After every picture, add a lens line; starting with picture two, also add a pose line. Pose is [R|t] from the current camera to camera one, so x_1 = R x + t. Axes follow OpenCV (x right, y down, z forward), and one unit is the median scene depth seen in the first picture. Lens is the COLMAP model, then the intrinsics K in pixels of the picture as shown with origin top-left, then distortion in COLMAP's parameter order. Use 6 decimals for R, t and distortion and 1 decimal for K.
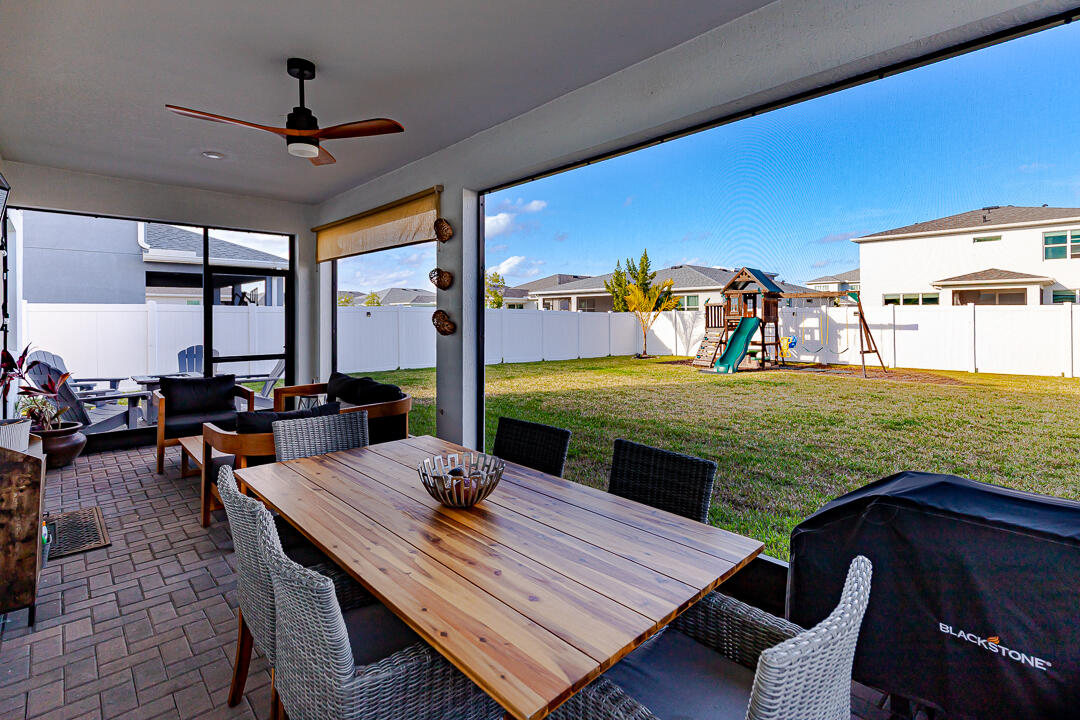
lens RADIAL K [[514.3, 0, 543.0], [0, 514.3, 321.6], [0, 0, 1]] dist [-0.000946, -0.000091]
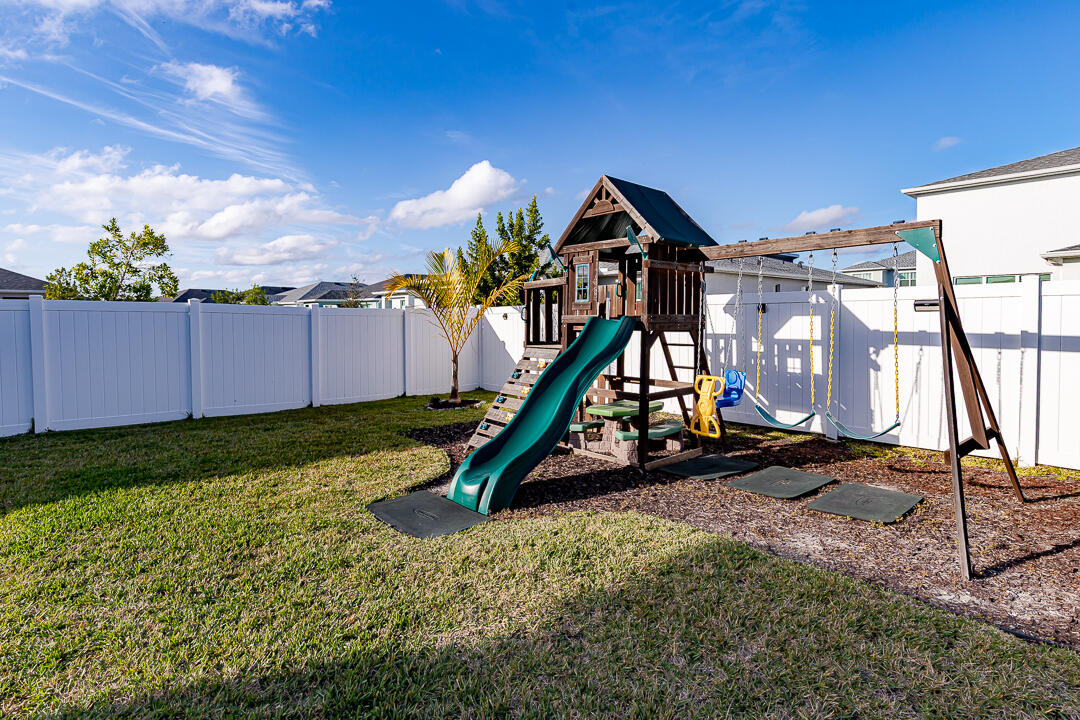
lens RADIAL K [[568.6, 0, 537.1], [0, 568.6, 333.4], [0, 0, 1]] dist [0.034523, 0.000096]
pose [[0.999768, -0.007350, -0.020228, 0.343774], [0.007801, 0.999720, 0.022351, -0.005433], [0.020058, -0.022504, 0.999546, 0.585784]]
